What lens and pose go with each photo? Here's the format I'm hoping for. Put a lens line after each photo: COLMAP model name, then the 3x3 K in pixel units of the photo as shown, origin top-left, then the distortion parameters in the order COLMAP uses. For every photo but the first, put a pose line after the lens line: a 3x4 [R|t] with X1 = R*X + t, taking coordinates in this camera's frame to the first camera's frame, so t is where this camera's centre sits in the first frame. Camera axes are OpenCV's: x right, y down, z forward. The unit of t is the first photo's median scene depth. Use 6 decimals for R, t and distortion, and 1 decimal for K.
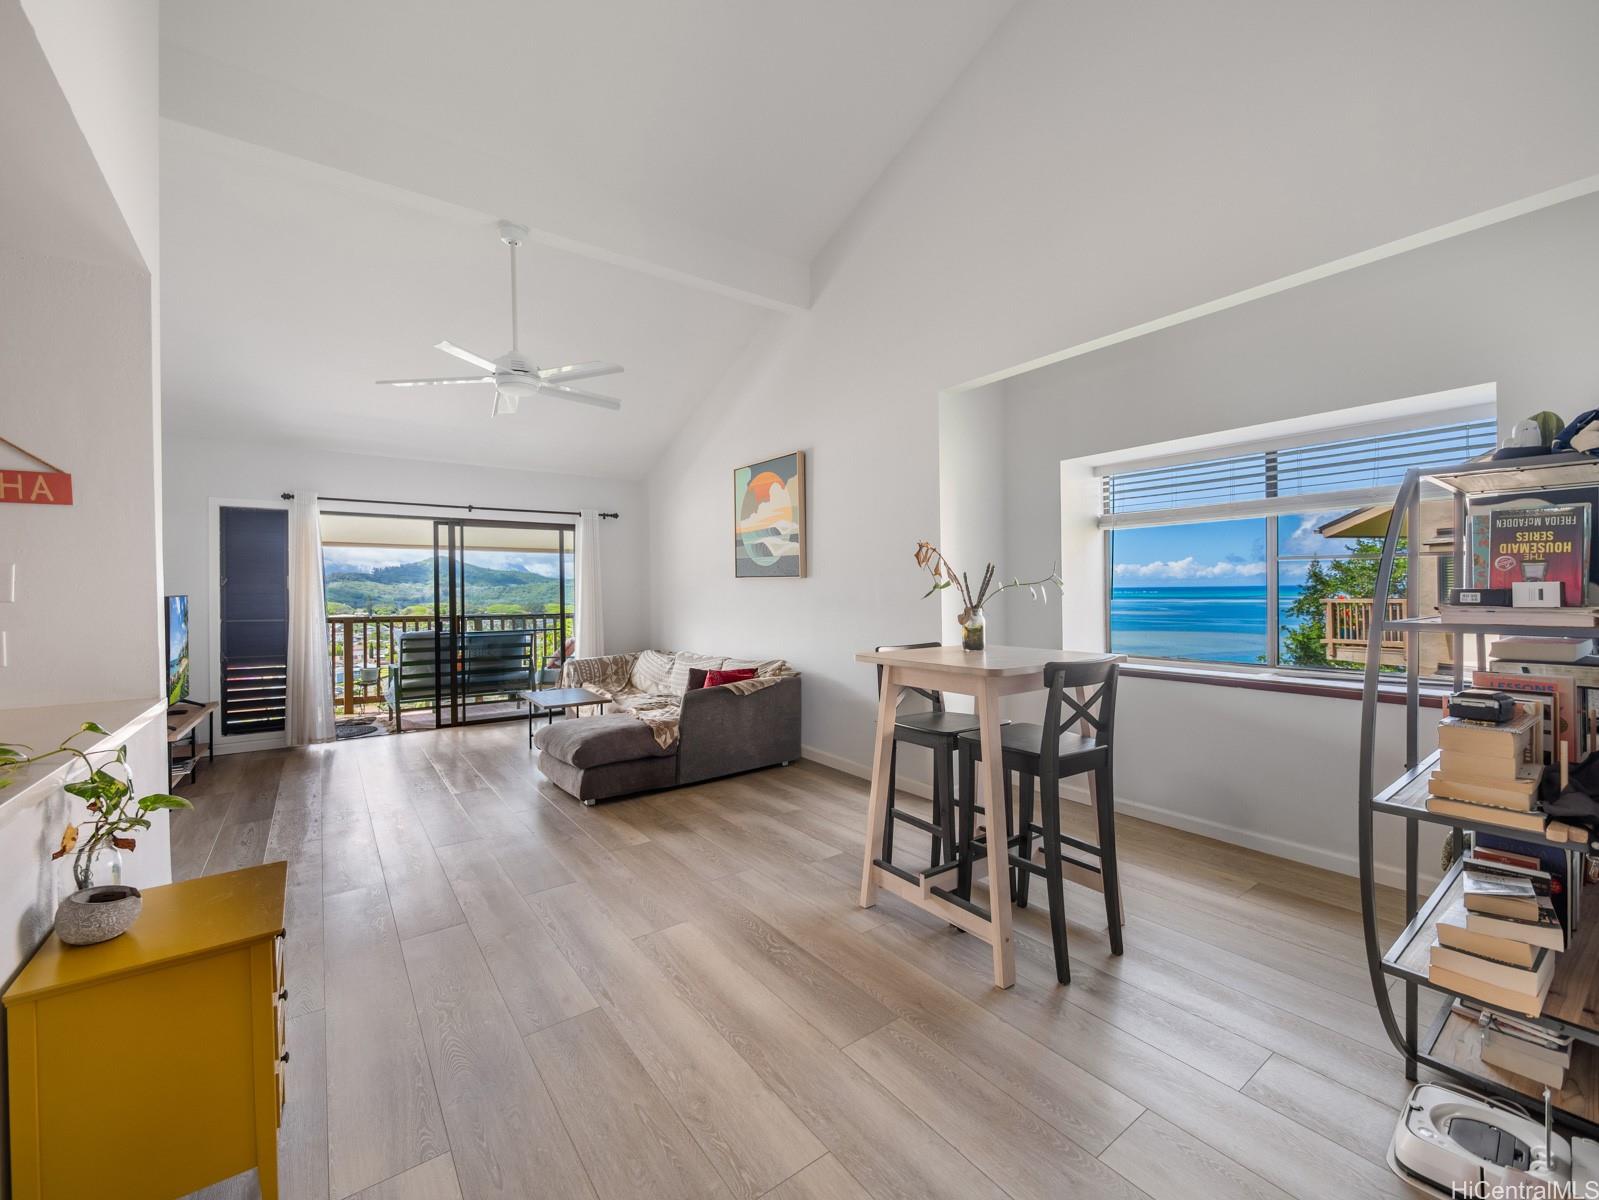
lens RADIAL K [[652.6, 0, 799.5], [0, 652.6, 600.0], [0, 0, 1]] dist [-0.002014, -0.000144]
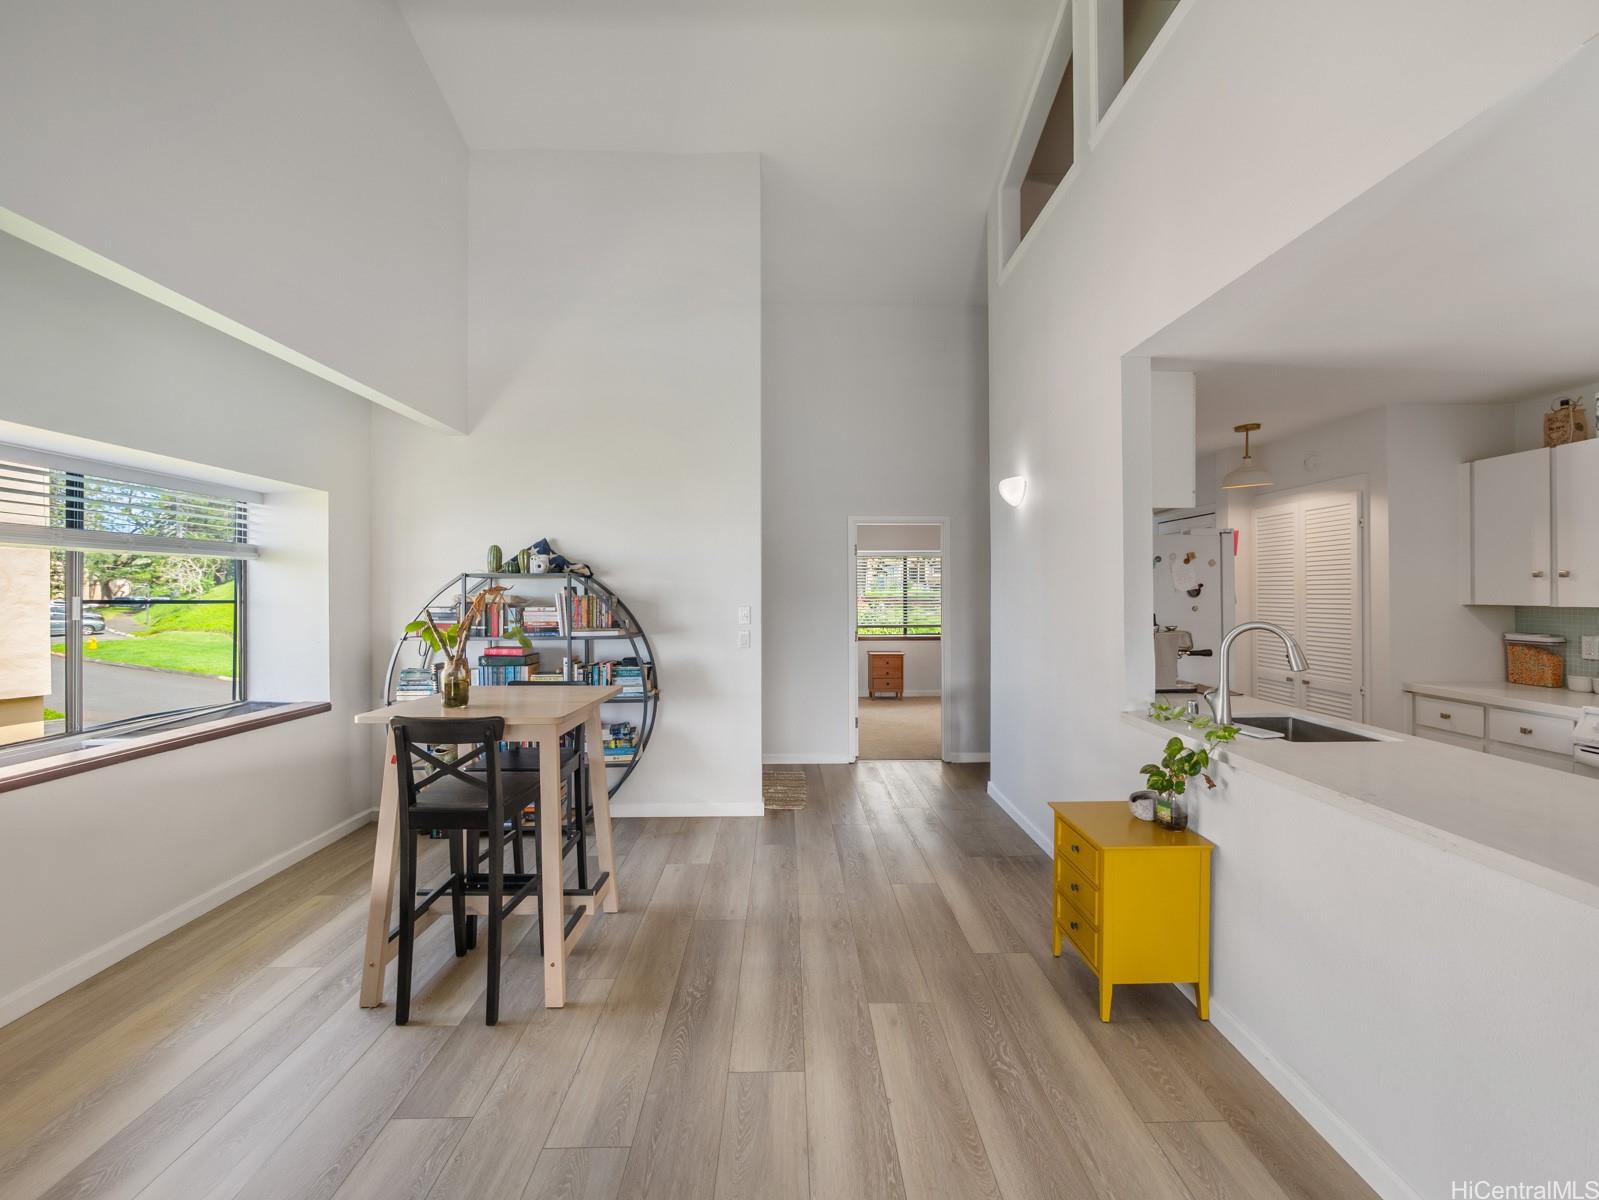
lens RADIAL K [[671.8, 0, 801.4], [0, 671.8, 594.4], [0, 0, 1]] dist [-0.002086, -0.000424]
pose [[-0.810985, 0.005195, 0.585043, -0.342658], [0.018543, 0.999686, 0.016828, -0.046003], [-0.584773, 0.024496, -0.810827, 0.755853]]
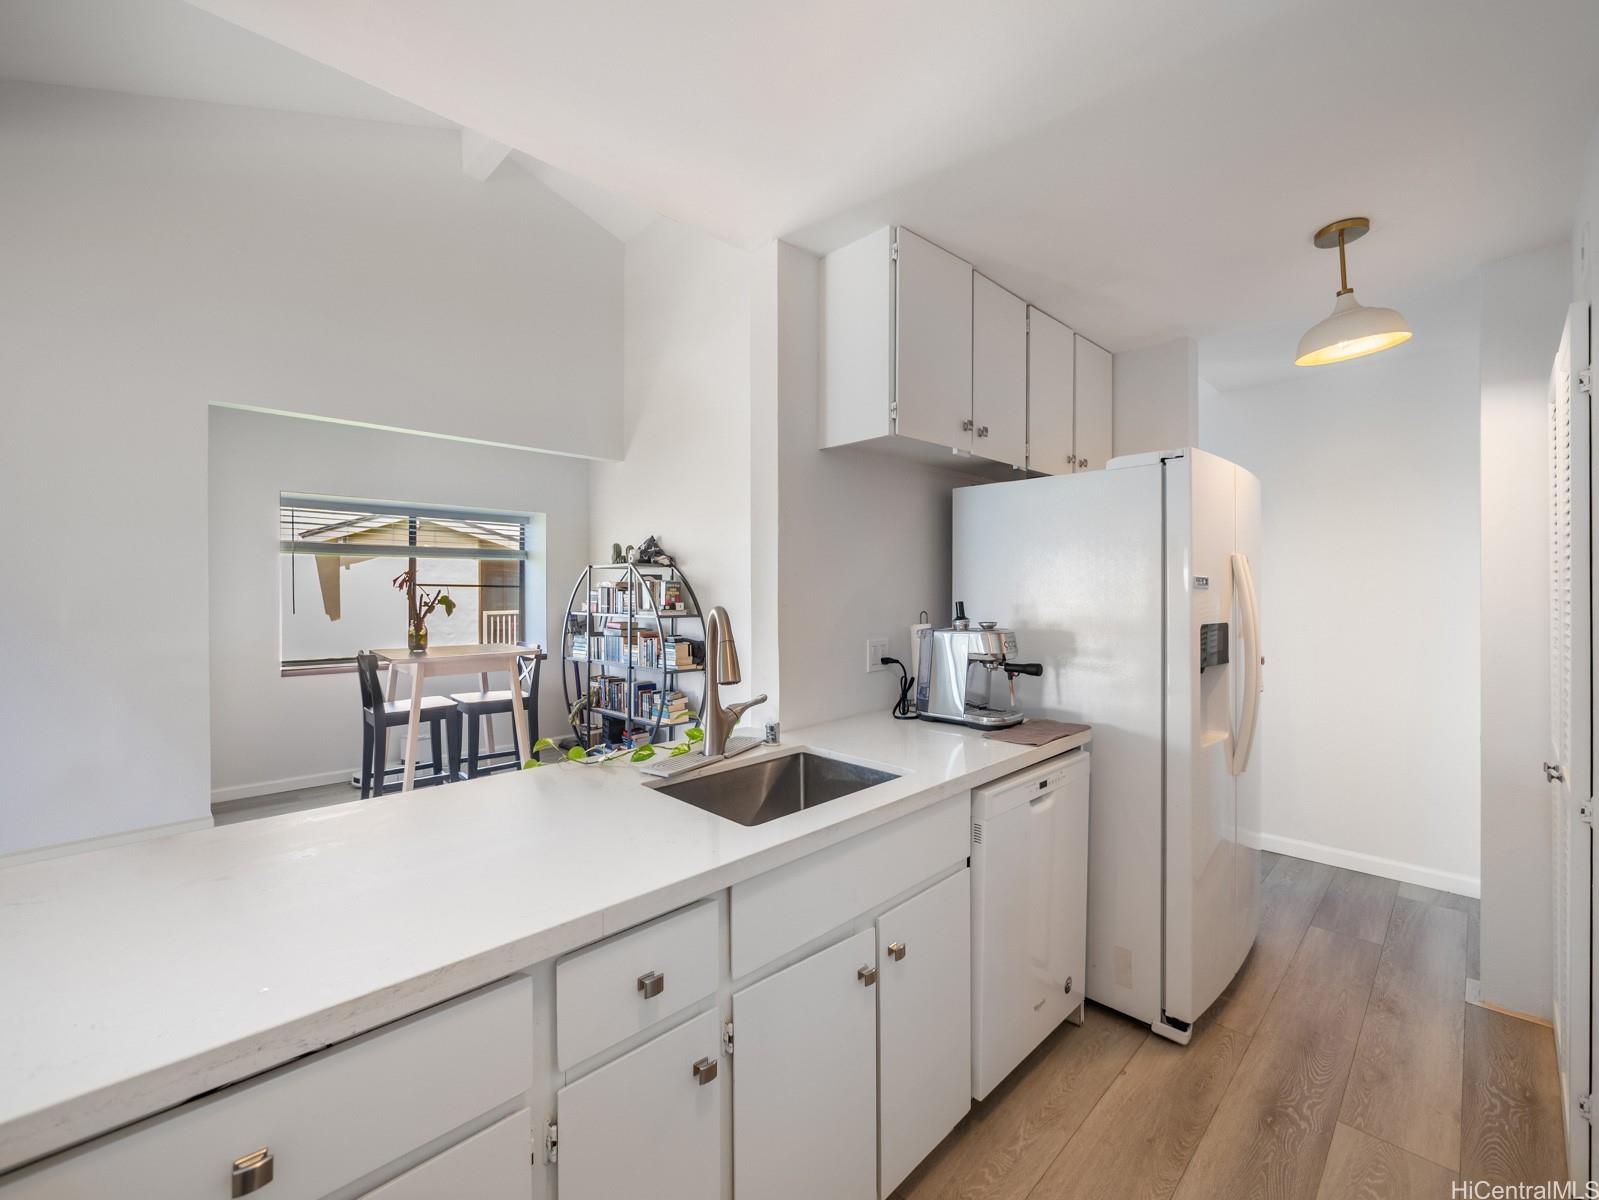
lens RADIAL K [[671.8, 0, 801.4], [0, 671.8, 594.4], [0, 0, 1]] dist [-0.002086, -0.000424]
pose [[-0.132595, -0.005576, 0.991155, -0.636406], [0.025148, 0.999643, 0.008988, -0.021727], [-0.990851, 0.026118, -0.132408, 0.199482]]
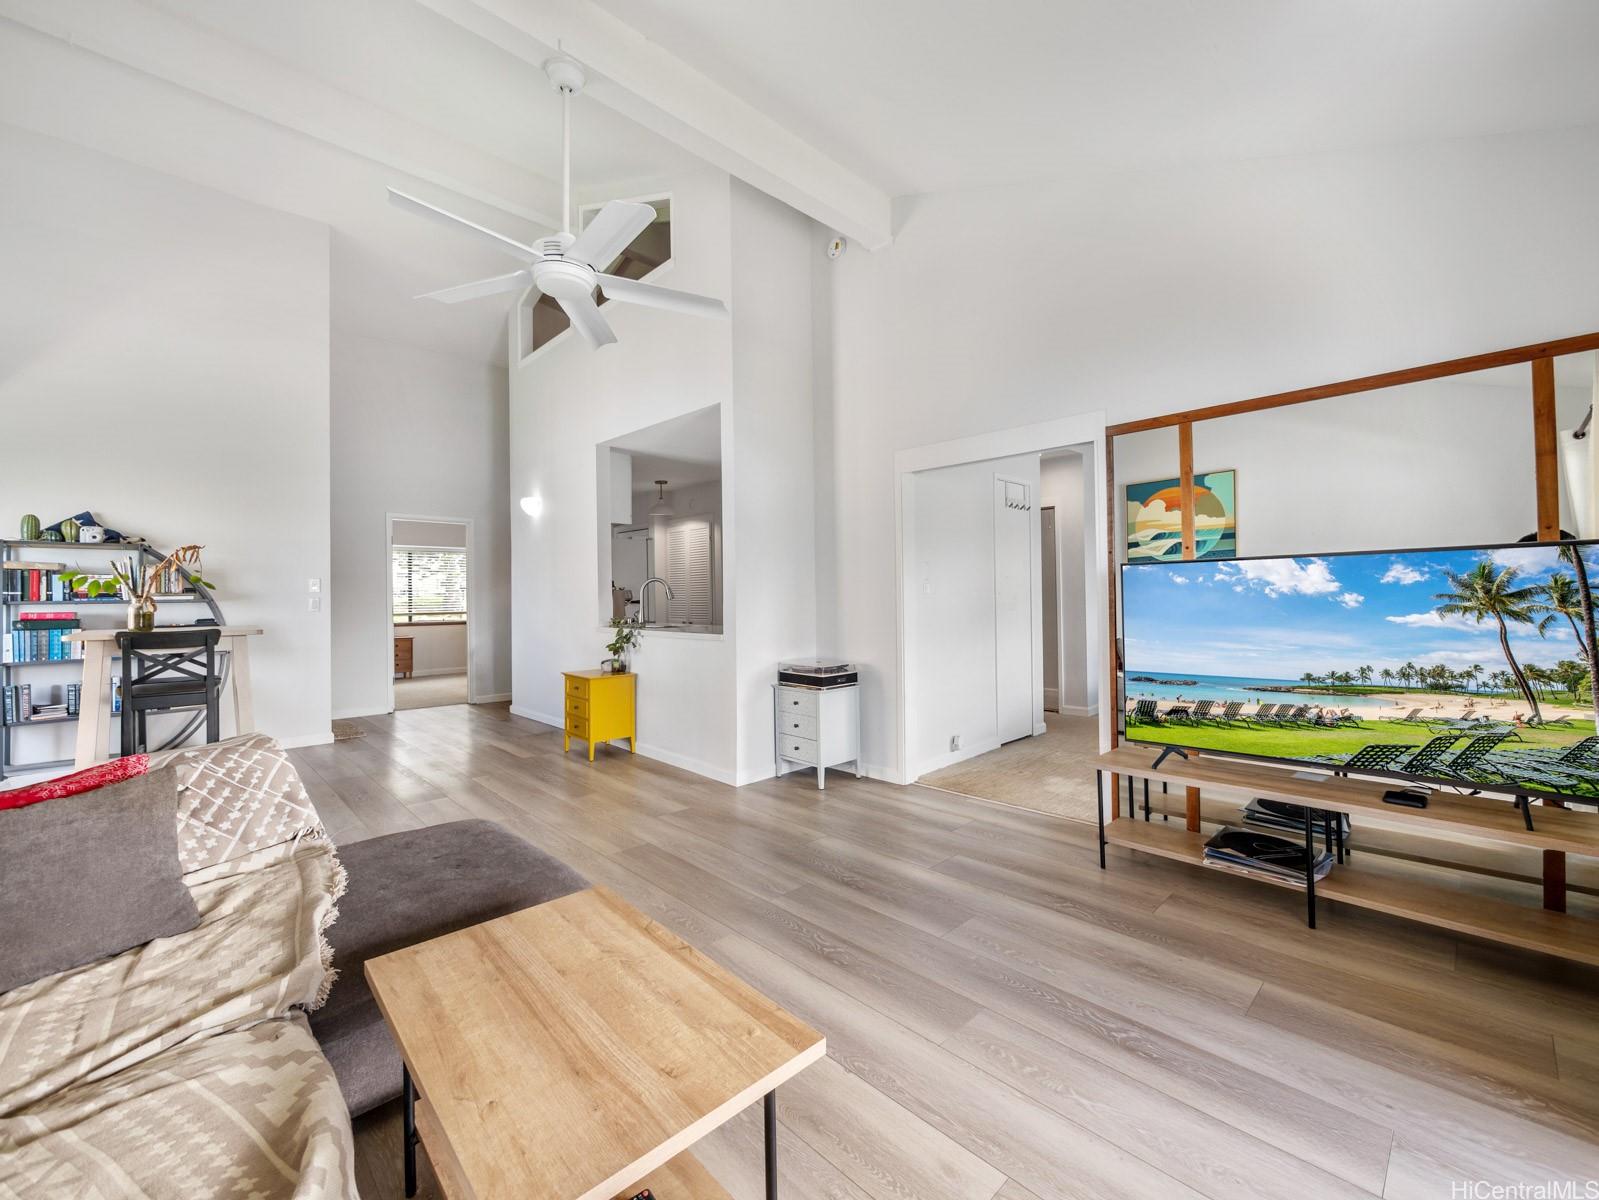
lens RADIAL K [[671.8, 0, 801.4], [0, 671.8, 594.4], [0, 0, 1]] dist [-0.002086, -0.000424]
pose [[-0.992931, 0.013159, -0.117960, -0.427529], [0.011055, 0.999768, 0.018474, -0.005042], [0.118176, 0.017039, -0.992847, 1.241122]]
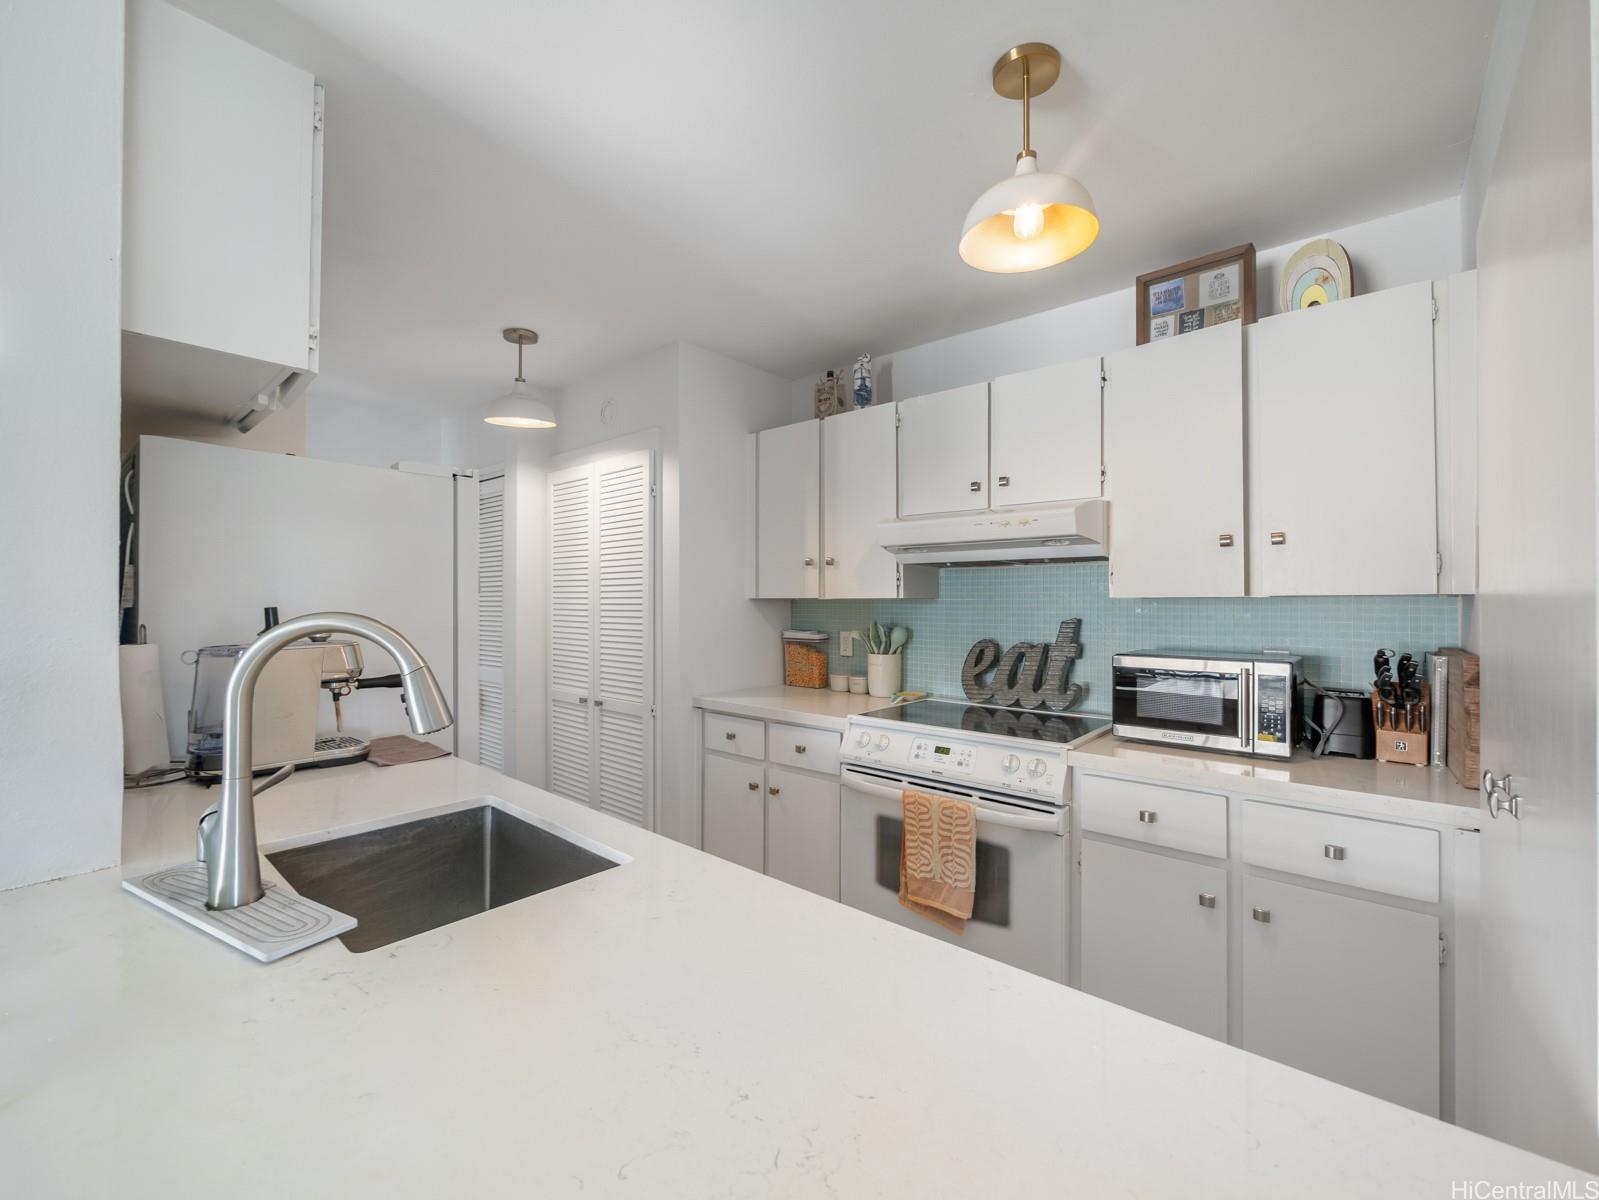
lens RADIAL K [[671.8, 0, 801.4], [0, 671.8, 594.4], [0, 0, 1]] dist [-0.002086, -0.000424]
pose [[-0.977969, -0.002273, -0.208740, -0.411353], [-0.004076, 0.999958, 0.008211, -0.020440], [0.208713, 0.008881, -0.977937, 0.393675]]
